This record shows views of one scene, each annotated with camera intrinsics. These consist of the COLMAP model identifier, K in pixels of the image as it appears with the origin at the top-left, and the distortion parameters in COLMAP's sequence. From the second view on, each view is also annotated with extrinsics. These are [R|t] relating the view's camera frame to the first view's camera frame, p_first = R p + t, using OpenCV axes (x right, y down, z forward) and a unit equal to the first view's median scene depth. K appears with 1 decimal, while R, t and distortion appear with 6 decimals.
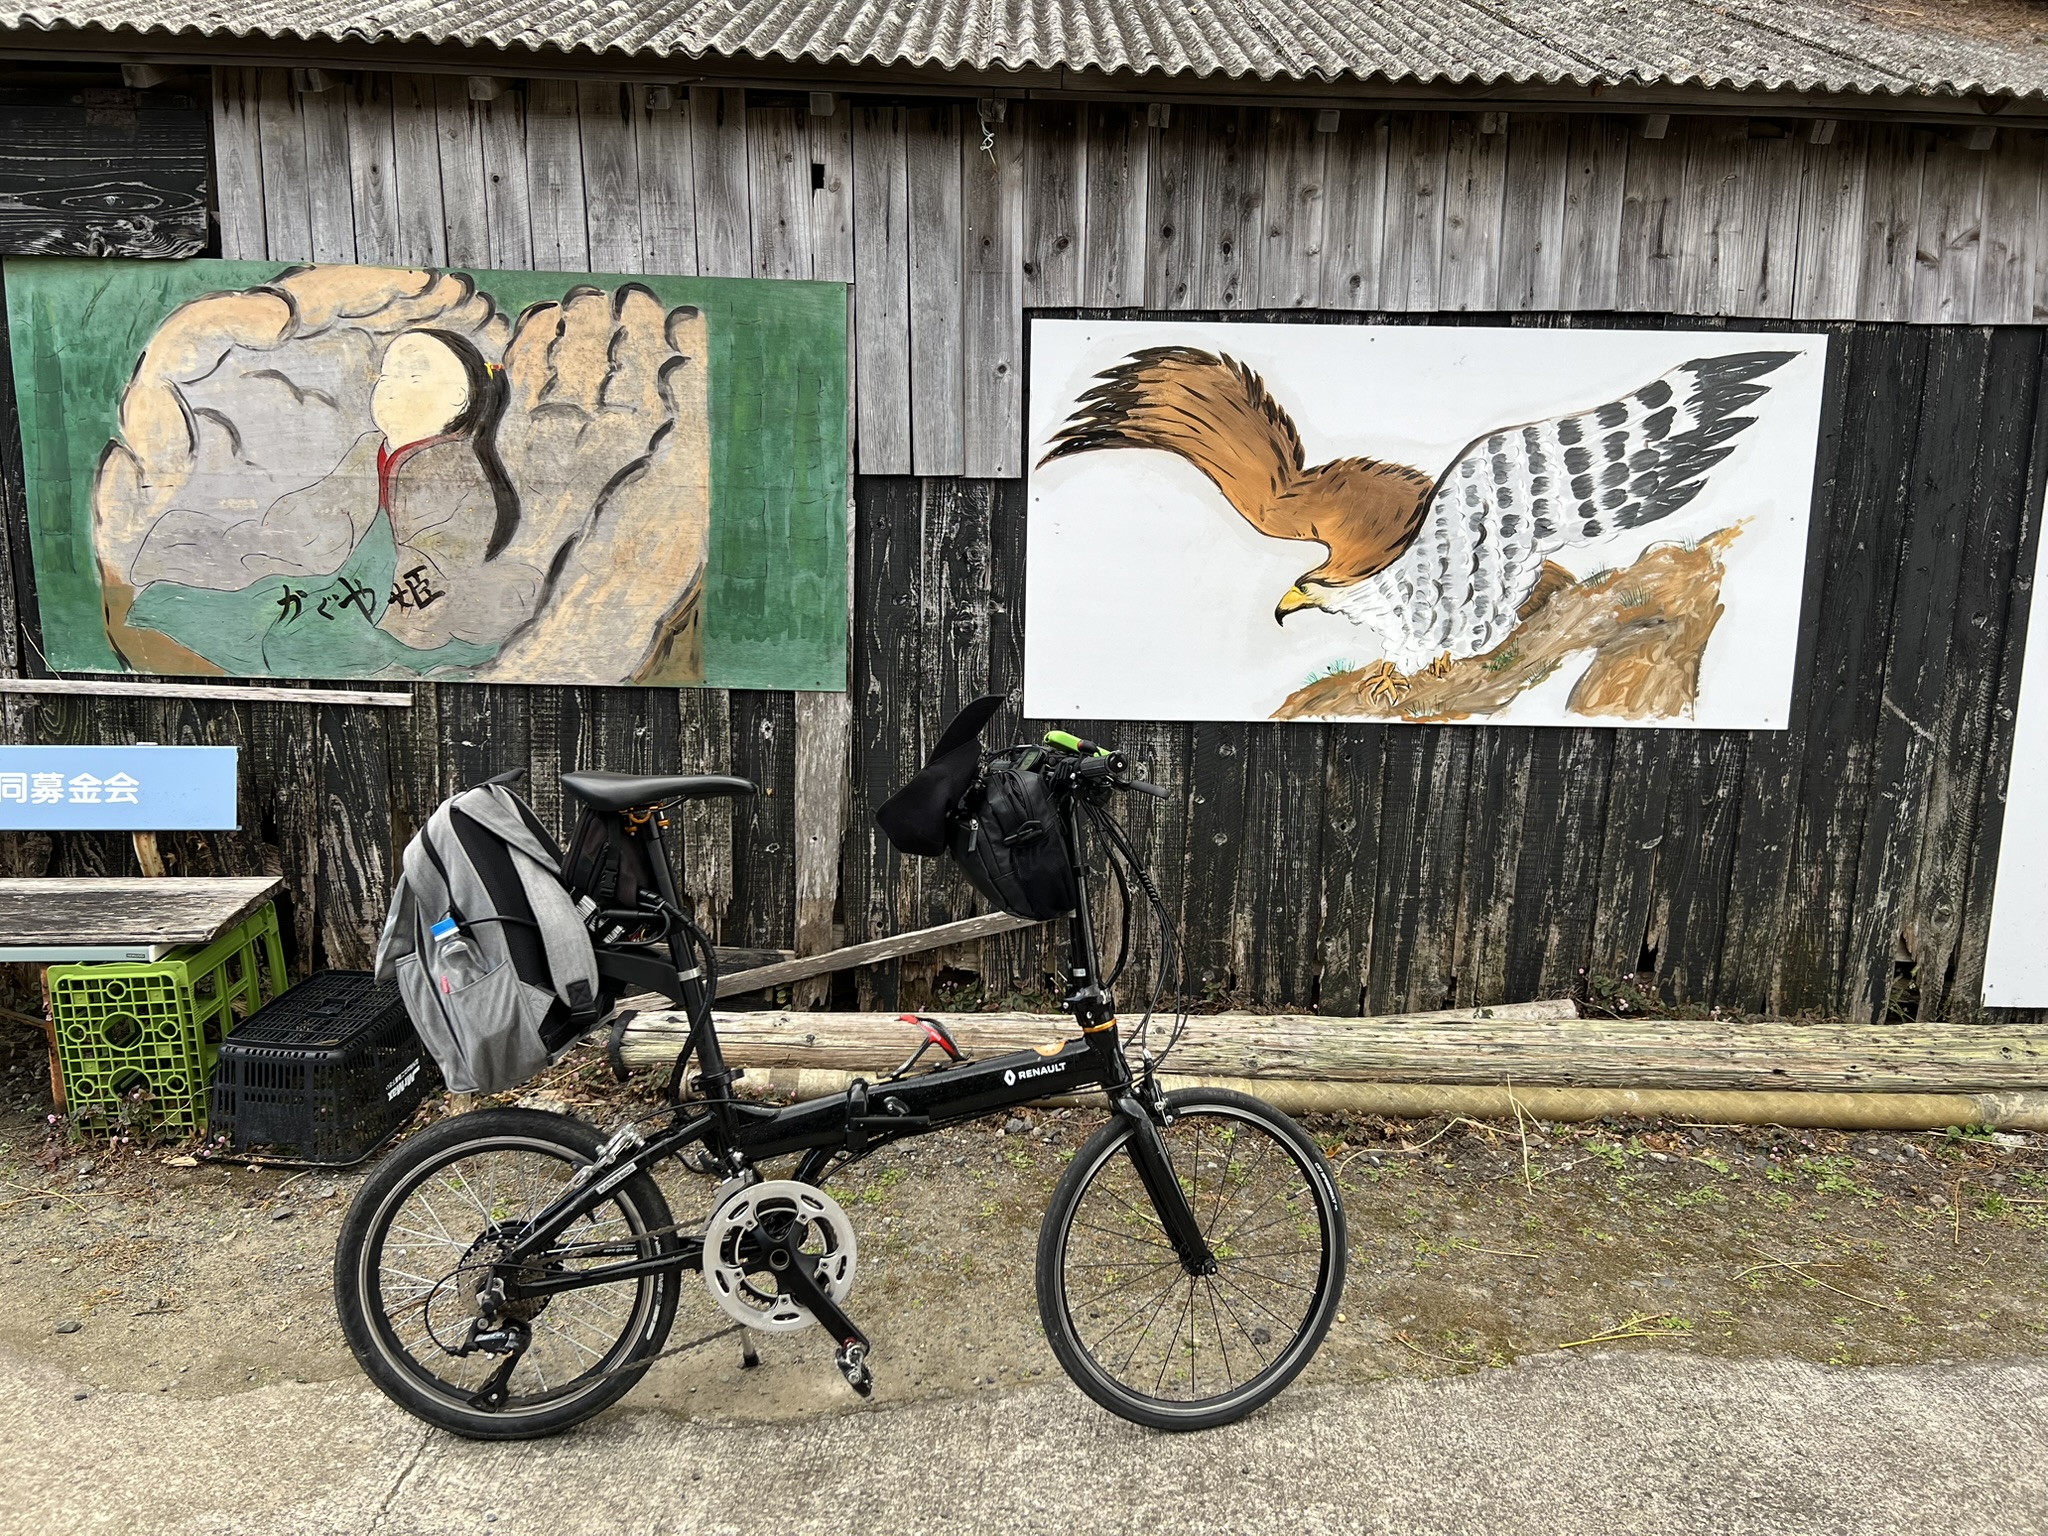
lens RADIAL K [[1756.7, 0, 1023.5], [0, 1756.7, 791.2], [0, 0, 1]] dist [0.098088, -0.099125]
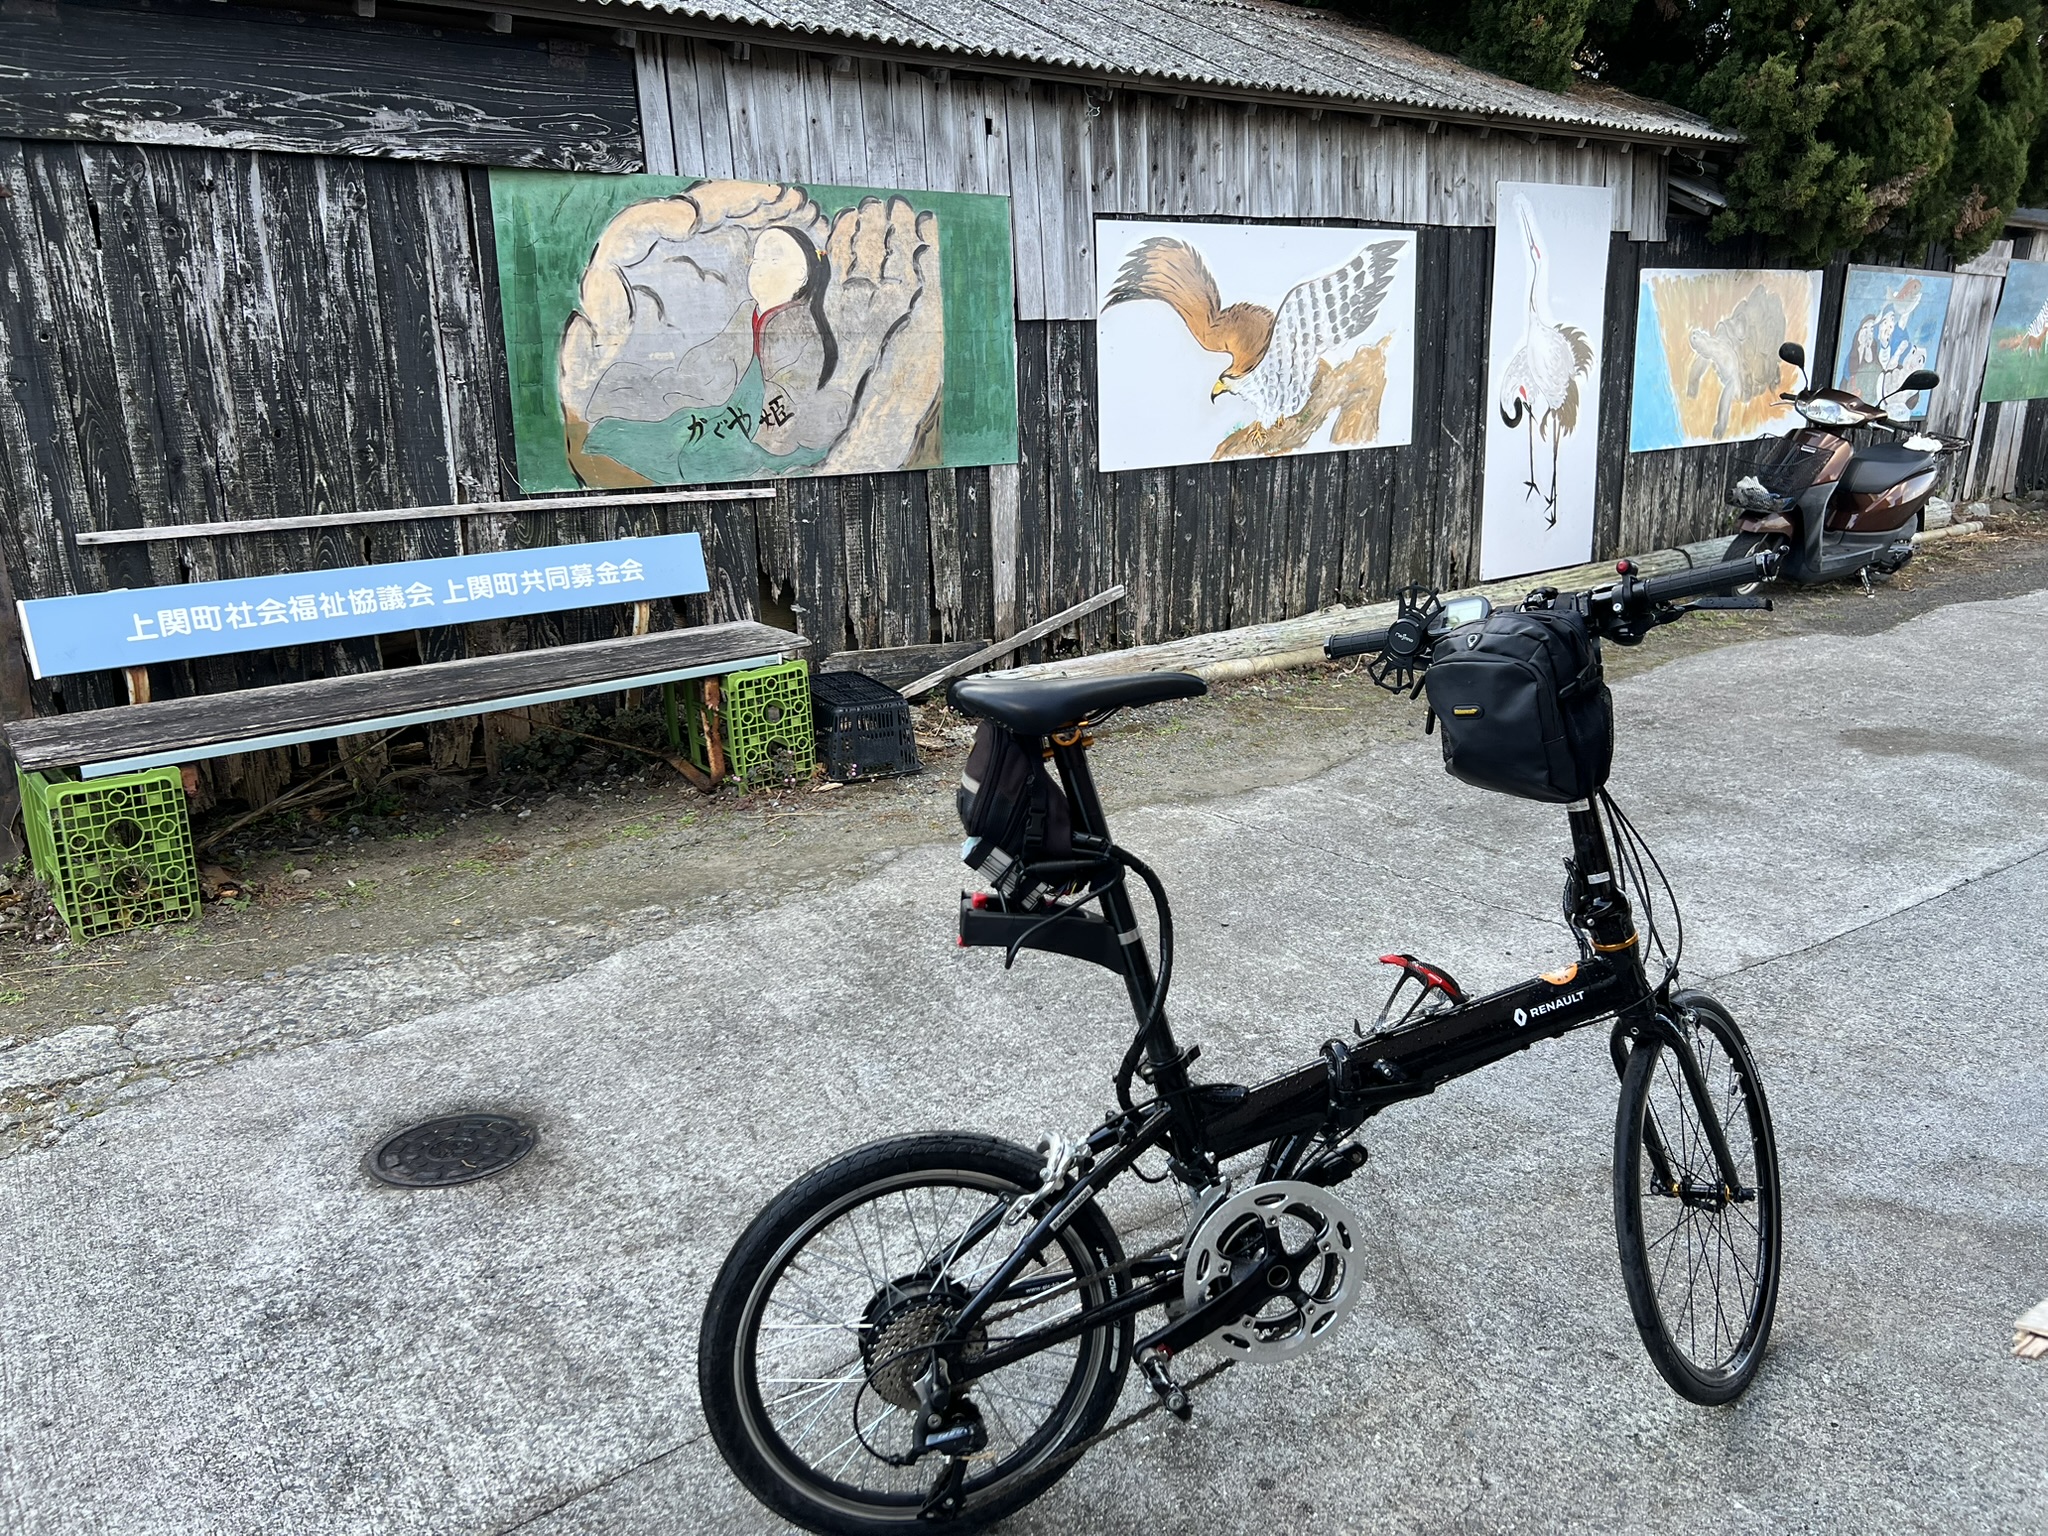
lens RADIAL K [[1848.5, 0, 1033.2], [0, 1848.5, 830.7], [0, 0, 1]] dist [0.155263, -0.204197]
pose [[0.767450, -0.193682, 0.611152, -1.192286], [0.154990, 0.981049, 0.116279, 0.076522], [-0.622092, 0.005484, 0.782925, -0.318095]]
